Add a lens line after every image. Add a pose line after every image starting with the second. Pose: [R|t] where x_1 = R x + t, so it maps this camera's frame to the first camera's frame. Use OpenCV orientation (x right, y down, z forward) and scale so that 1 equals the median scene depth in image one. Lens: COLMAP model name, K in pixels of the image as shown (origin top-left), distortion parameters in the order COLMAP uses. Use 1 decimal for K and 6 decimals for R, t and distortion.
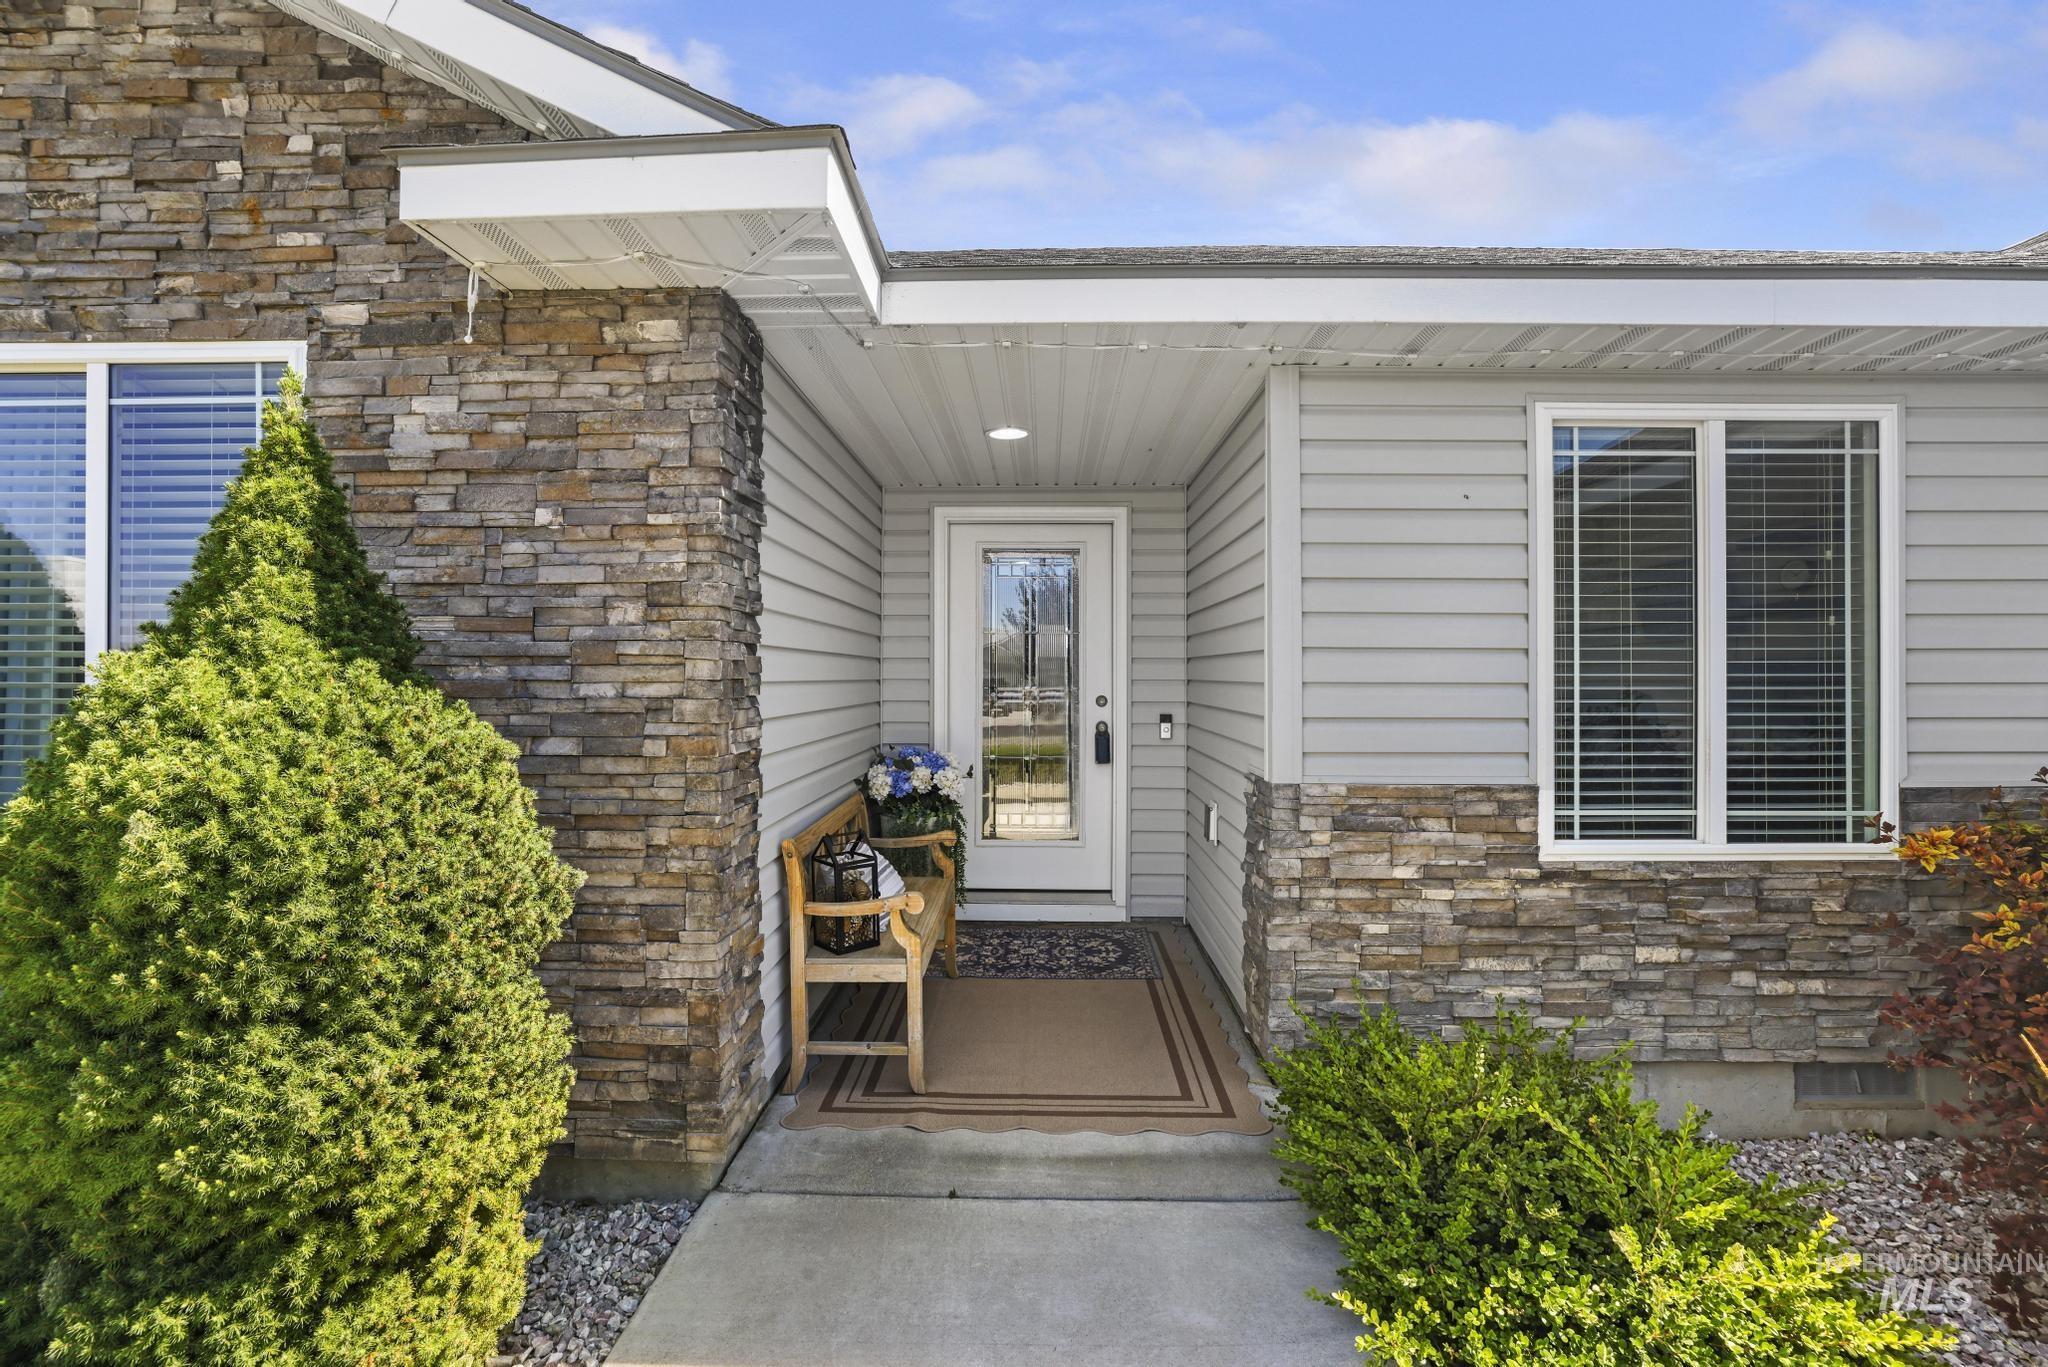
lens RADIAL K [[891.5, 0, 1025.3], [0, 891.5, 673.7], [0, 0, 1]] dist [-0.046403, 0.017391]
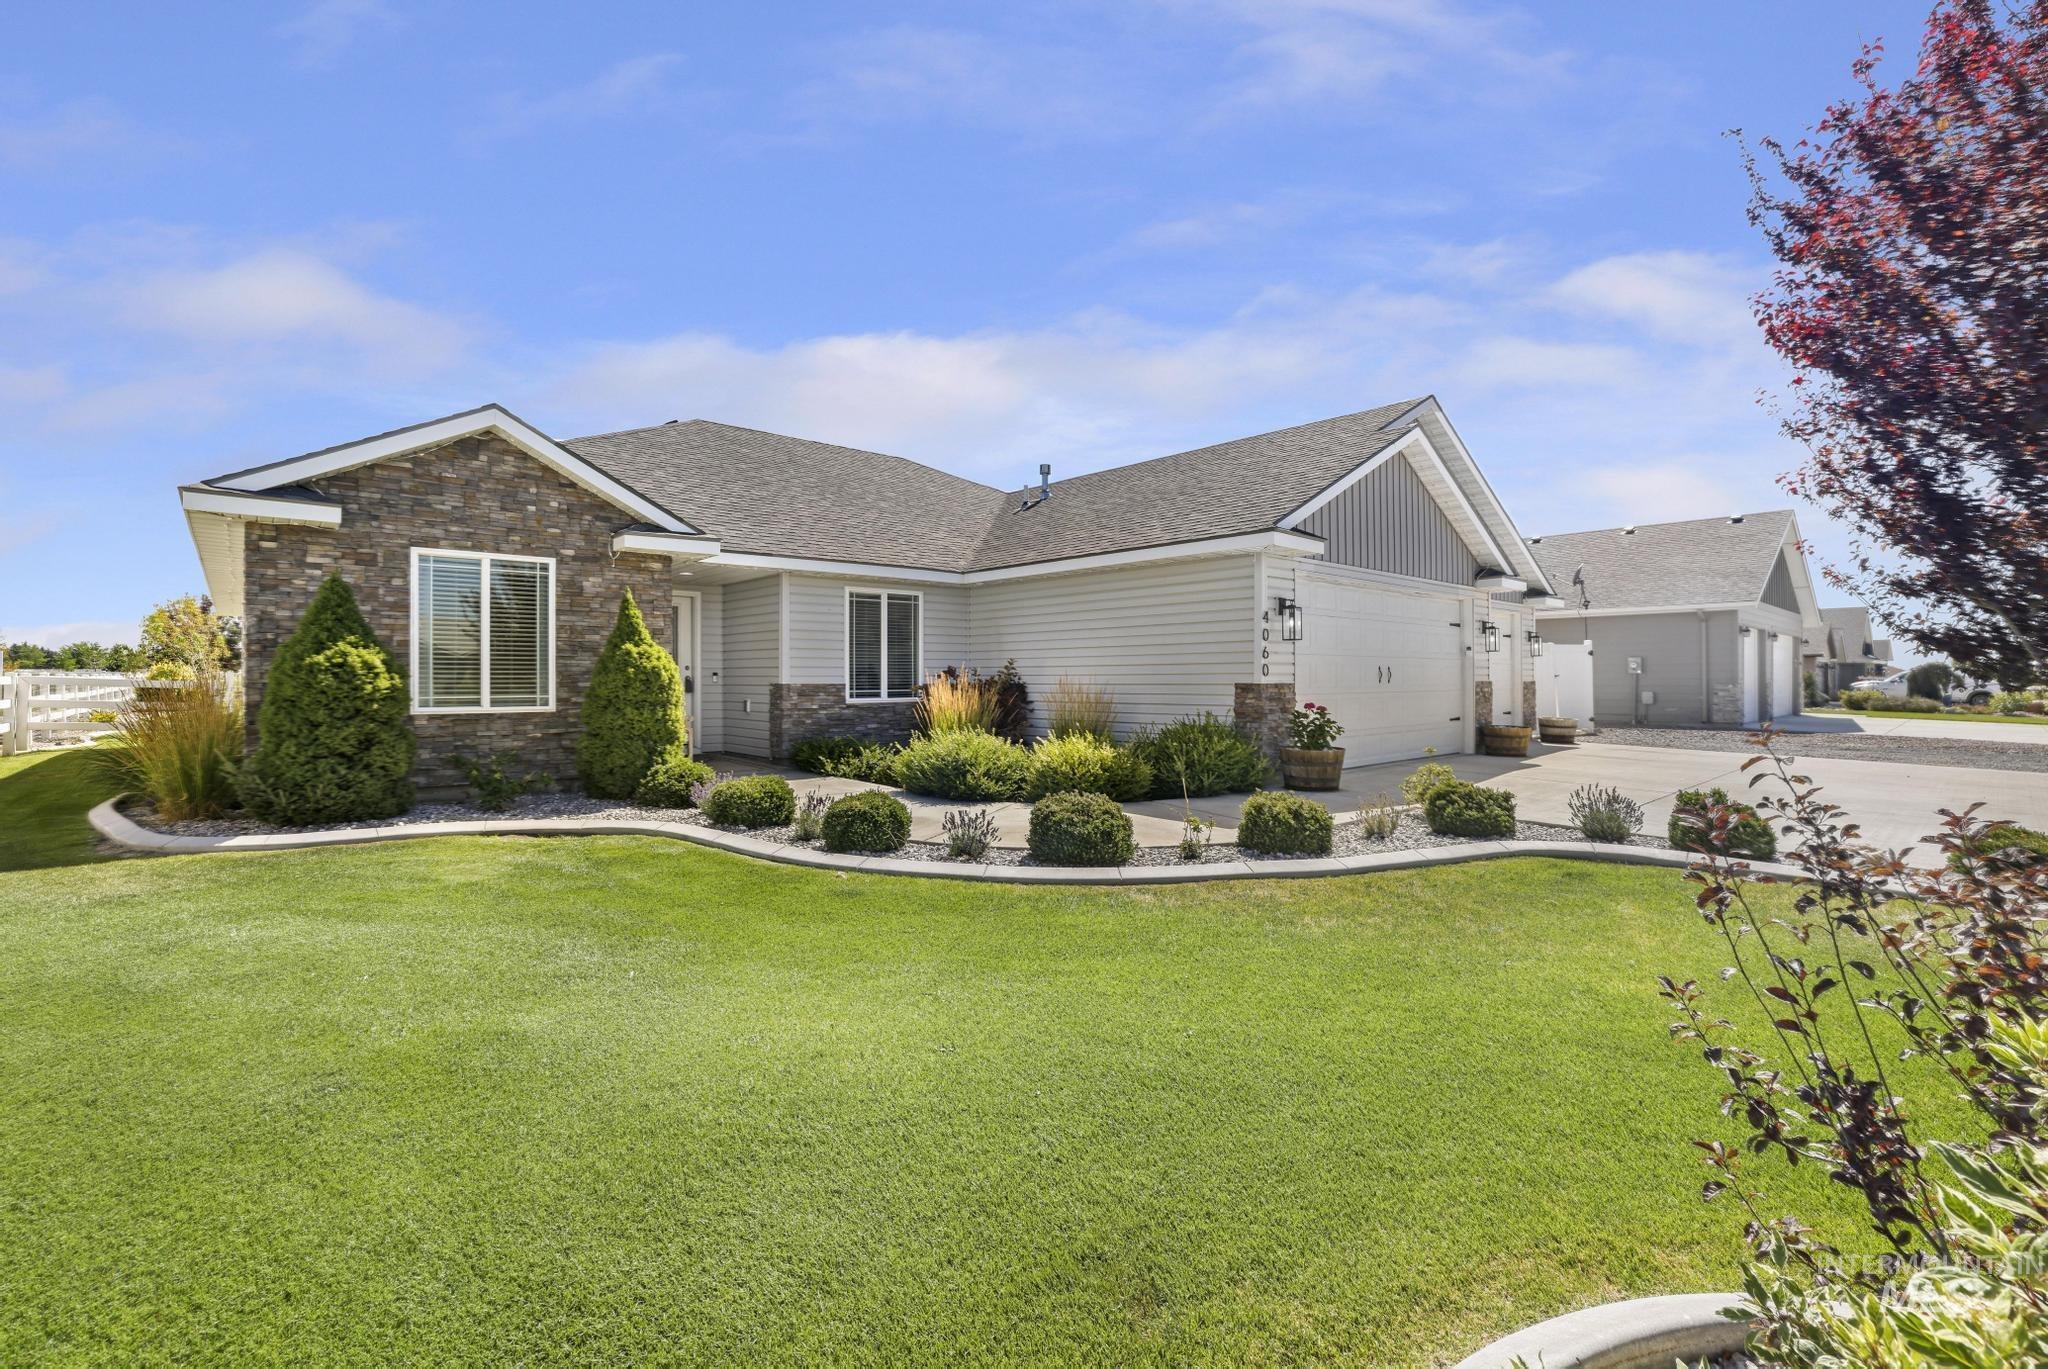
lens RADIAL K [[891.5, 0, 1025.3], [0, 891.5, 674.7], [0, 0, 1]] dist [-0.046403, 0.017391]
pose [[0.736401, -0.000178, 0.676545, -1.892210], [0.000055, 1.000000, 0.000204, 0.105631], [-0.676545, -0.000113, 0.736401, -3.085948]]
